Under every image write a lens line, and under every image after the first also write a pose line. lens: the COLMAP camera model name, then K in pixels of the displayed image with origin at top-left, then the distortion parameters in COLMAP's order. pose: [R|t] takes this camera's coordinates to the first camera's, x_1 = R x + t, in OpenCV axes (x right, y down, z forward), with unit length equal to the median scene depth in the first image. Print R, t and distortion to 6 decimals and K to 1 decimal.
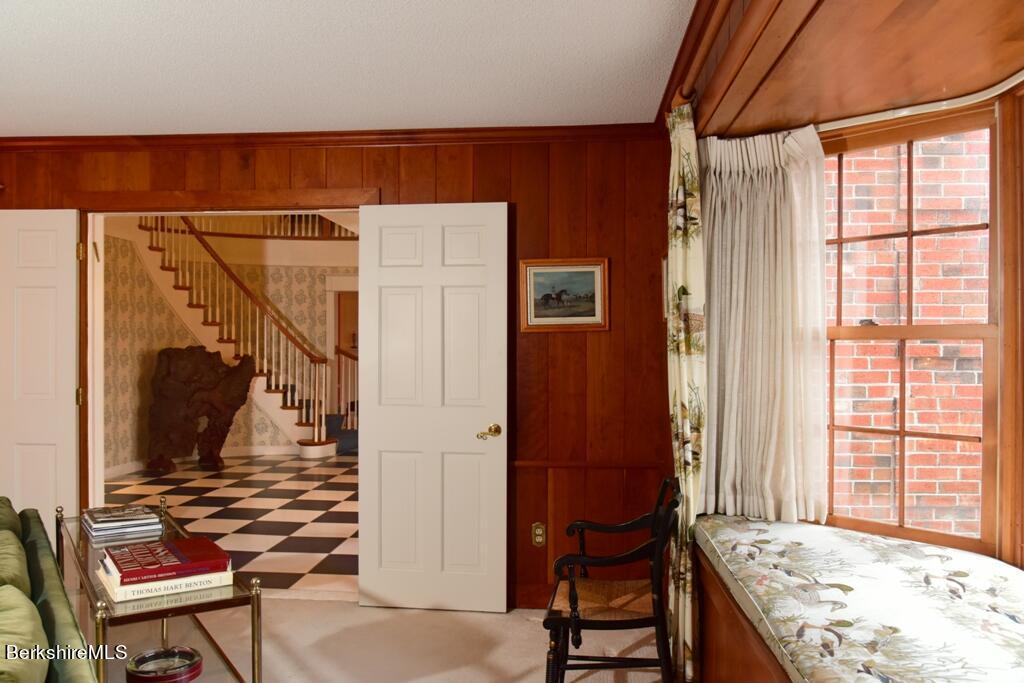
lens RADIAL K [[793.9, 0, 511.5], [0, 793.9, 343.6], [0, 0, 1]] dist [-0.000290, -0.000056]
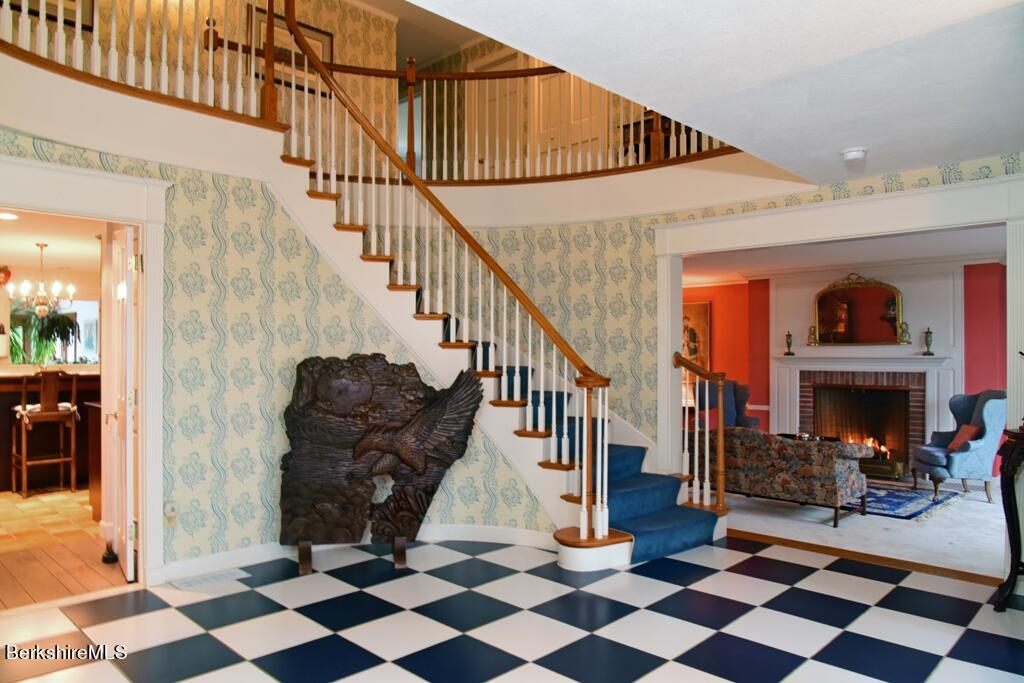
lens RADIAL K [[714.0, 0, 512.6], [0, 714.0, 346.5], [0, 0, 1]] dist [-0.040911, -0.002456]
pose [[0.767437, -0.008642, -0.641067, 0.017786], [0.004754, 0.999958, -0.007790, 0.002195], [0.641107, 0.002931, 0.767446, 0.660961]]
